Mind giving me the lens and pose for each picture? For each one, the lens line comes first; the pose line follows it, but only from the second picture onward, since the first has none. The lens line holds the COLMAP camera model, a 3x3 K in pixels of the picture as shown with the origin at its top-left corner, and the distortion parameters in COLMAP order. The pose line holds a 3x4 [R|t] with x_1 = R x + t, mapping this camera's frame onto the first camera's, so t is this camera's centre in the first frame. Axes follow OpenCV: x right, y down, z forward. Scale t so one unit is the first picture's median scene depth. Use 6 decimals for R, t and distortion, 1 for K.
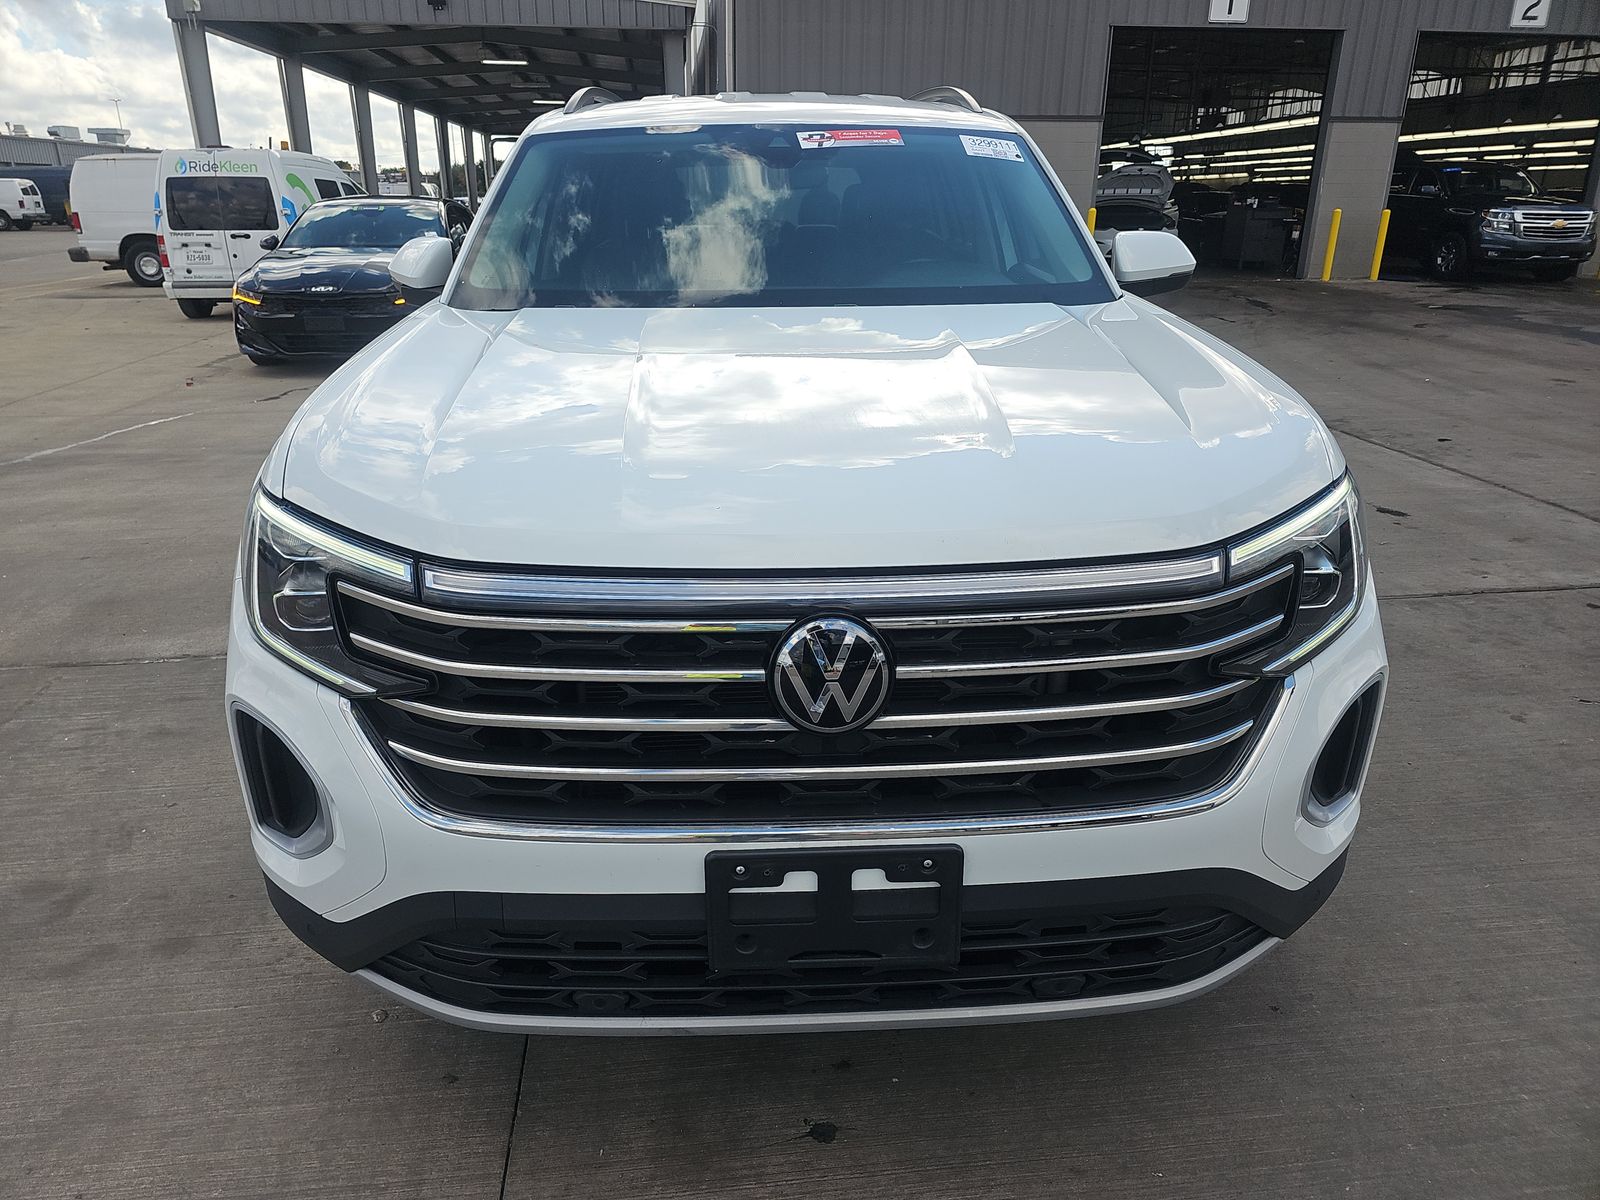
lens RADIAL K [[1064.5, 0, 794.9], [0, 1064.5, 597.2], [0, 0, 1]] dist [-0.002681, -0.004323]
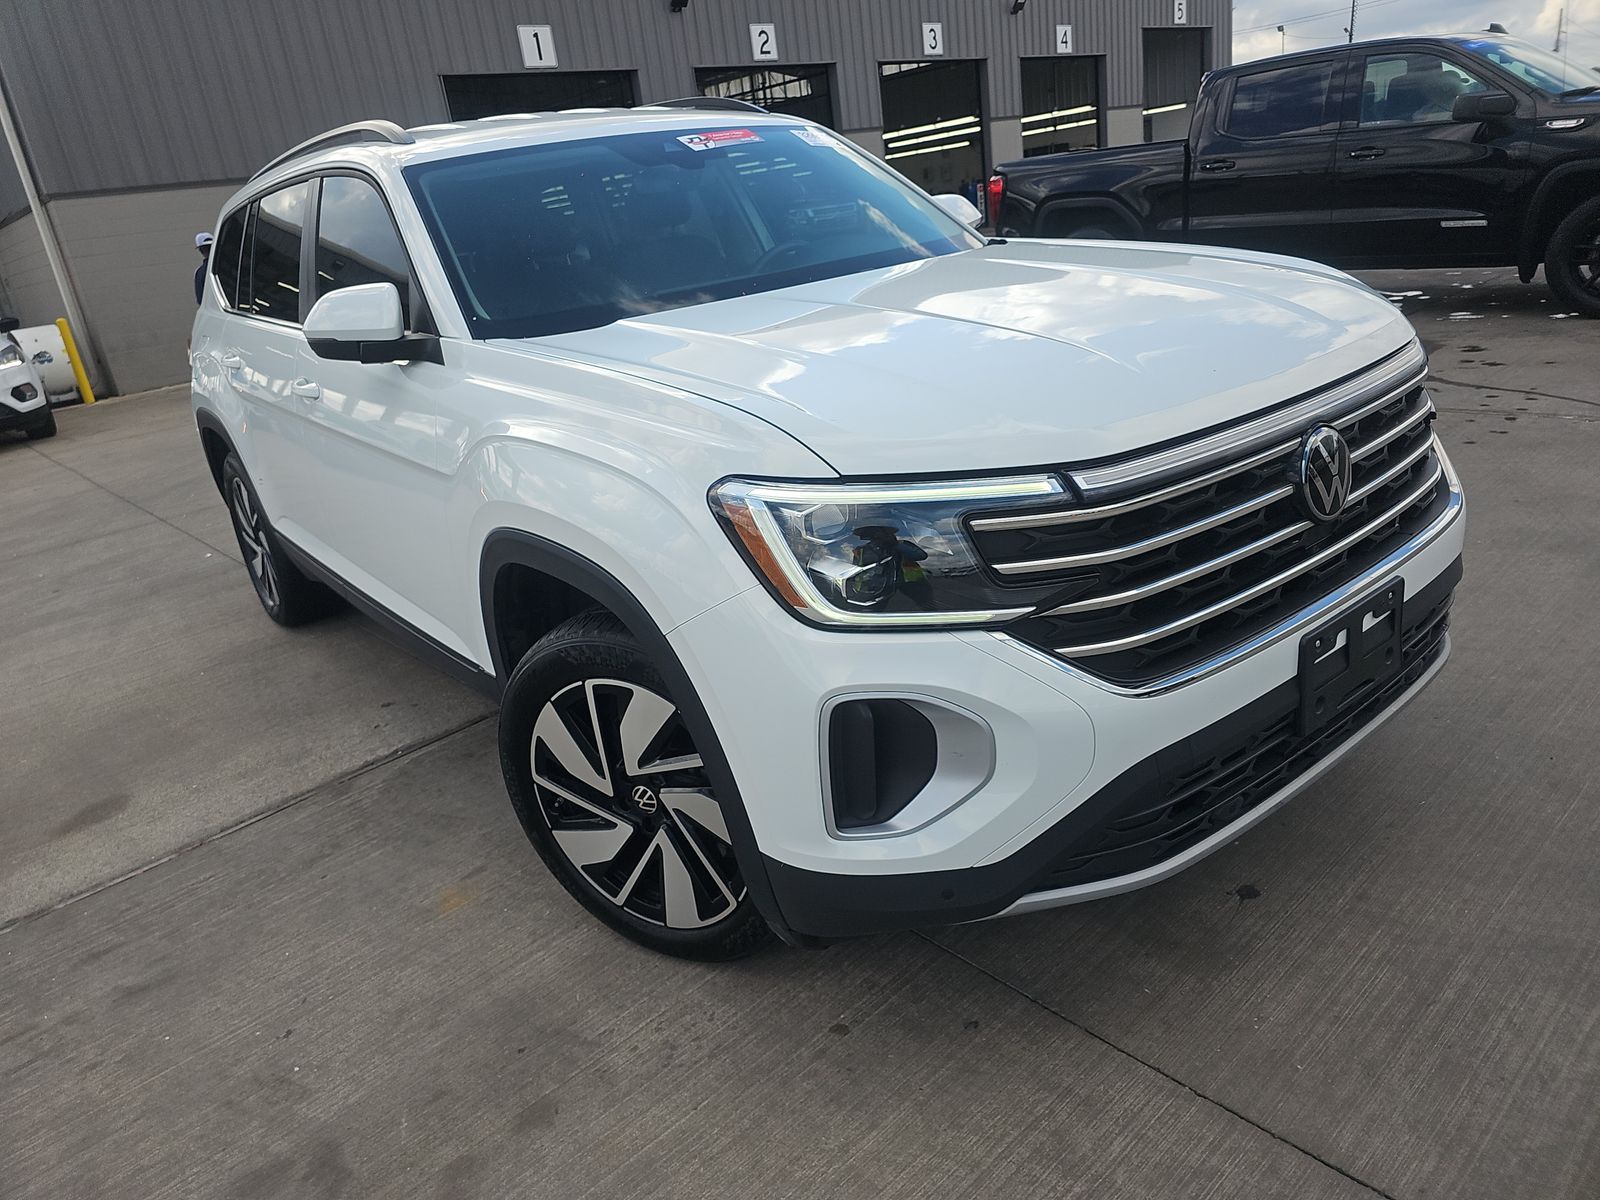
lens RADIAL K [[1064.5, 0, 798.3], [0, 1064.5, 603.9], [0, 0, 1]] dist [-0.002681, -0.004323]
pose [[0.809216, -0.298777, 0.505868, -0.653403], [0.317396, 0.946892, 0.051530, -0.026462], [-0.494398, 0.118862, 0.861071, 0.120971]]
